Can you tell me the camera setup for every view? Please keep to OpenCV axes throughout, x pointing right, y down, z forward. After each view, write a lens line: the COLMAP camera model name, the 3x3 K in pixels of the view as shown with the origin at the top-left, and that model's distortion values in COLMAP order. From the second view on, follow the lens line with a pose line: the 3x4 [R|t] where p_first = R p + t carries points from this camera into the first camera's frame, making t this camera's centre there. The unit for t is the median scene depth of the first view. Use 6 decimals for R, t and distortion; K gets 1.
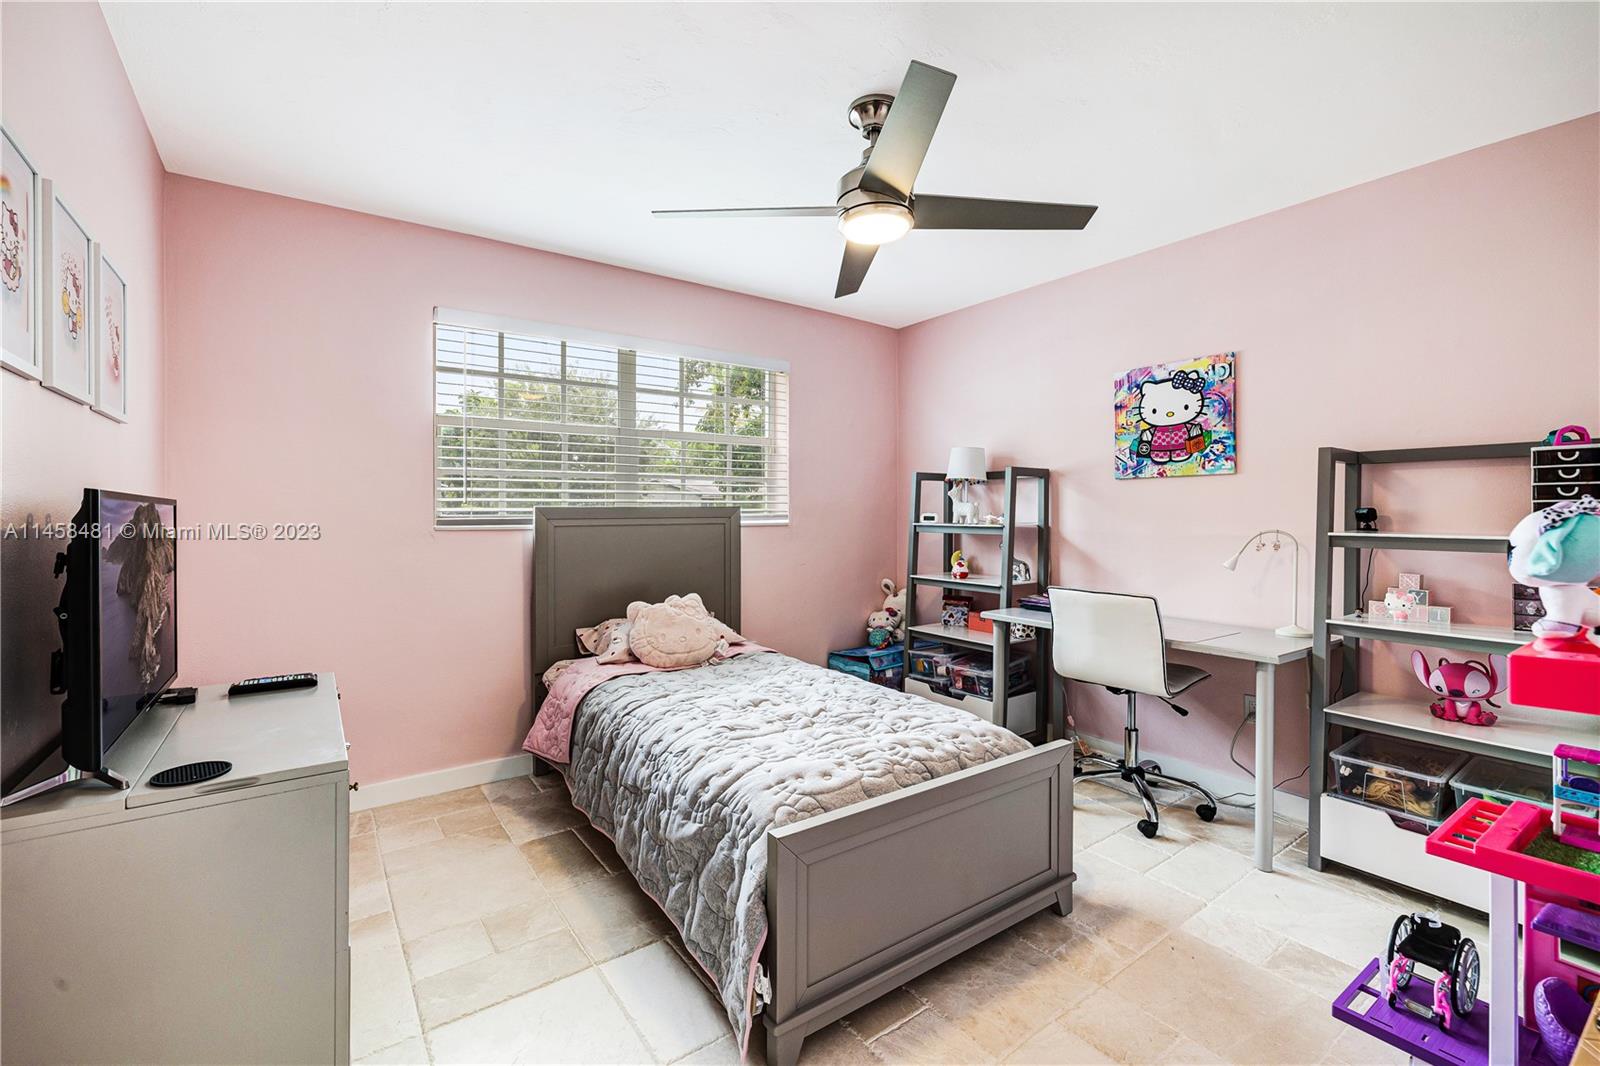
lens RADIAL K [[682.1, 0, 785.6], [0, 682.1, 510.4], [0, 0, 1]] dist [-0.000025, 0.000120]
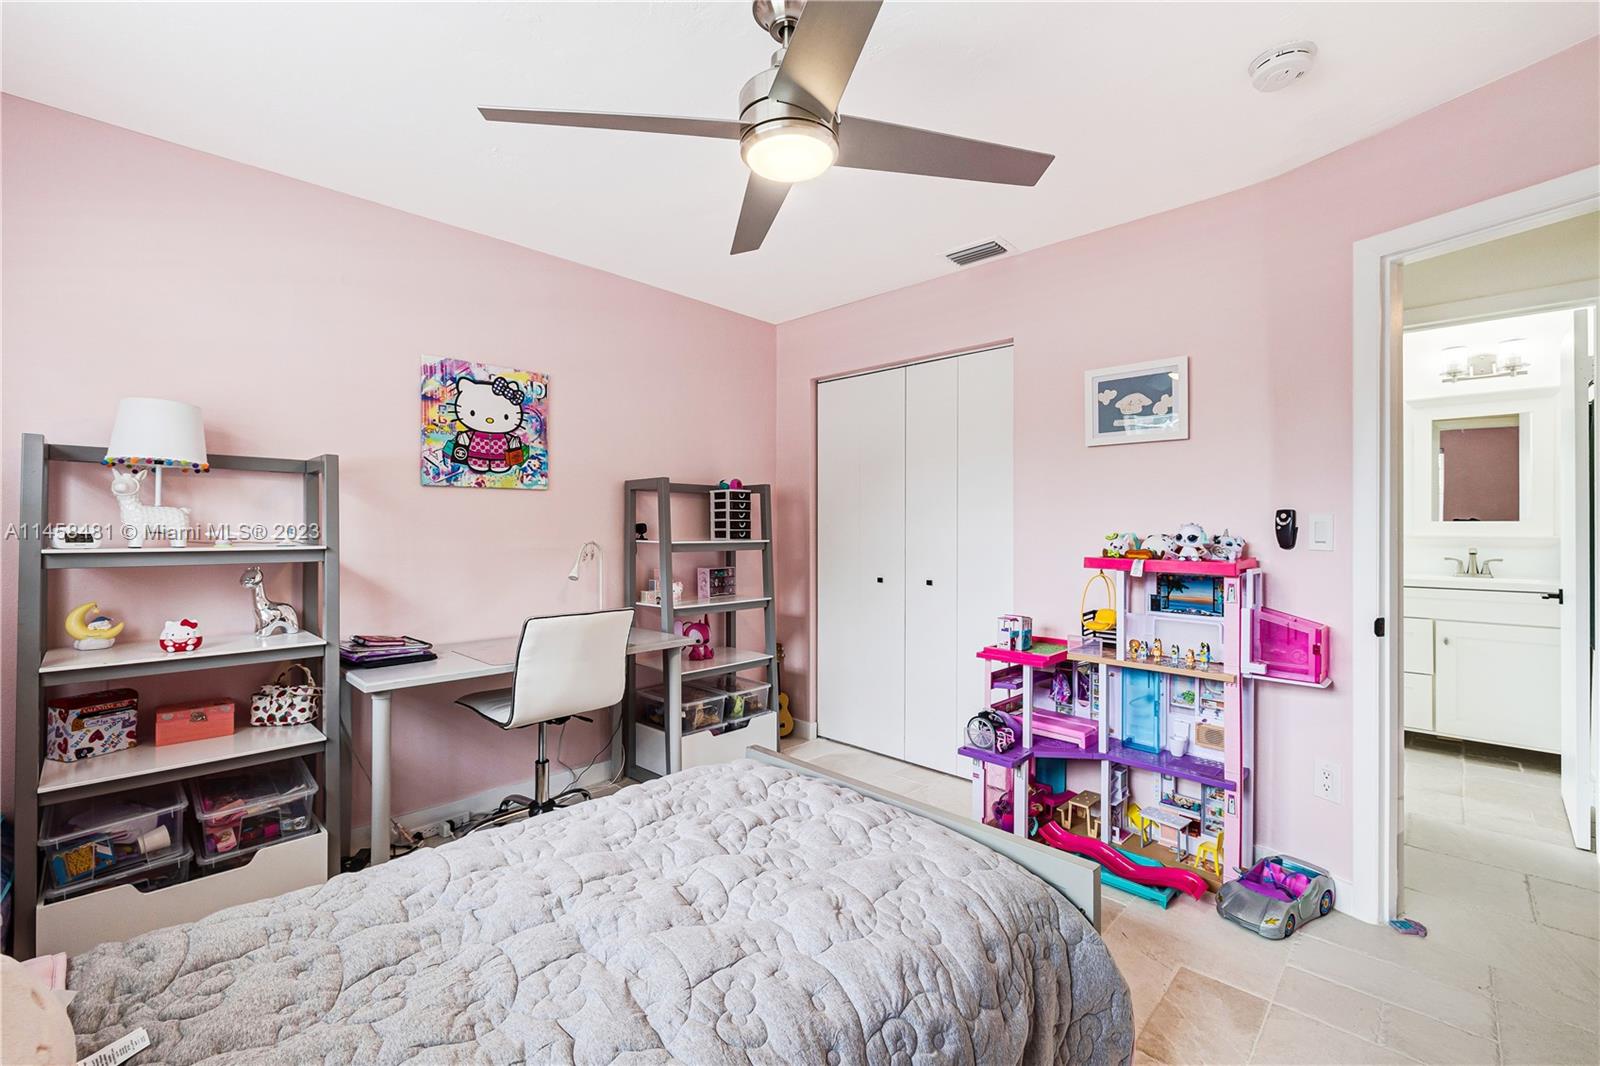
lens RADIAL K [[682.1, 0, 804.7], [0, 682.1, 523.8], [0, 0, 1]] dist [-0.000025, 0.000120]
pose [[-0.187455, 0.011215, 0.982209, -0.420348], [0.001583, 0.999937, -0.011115, 0.010247], [-0.982272, -0.000528, -0.187460, 0.743437]]
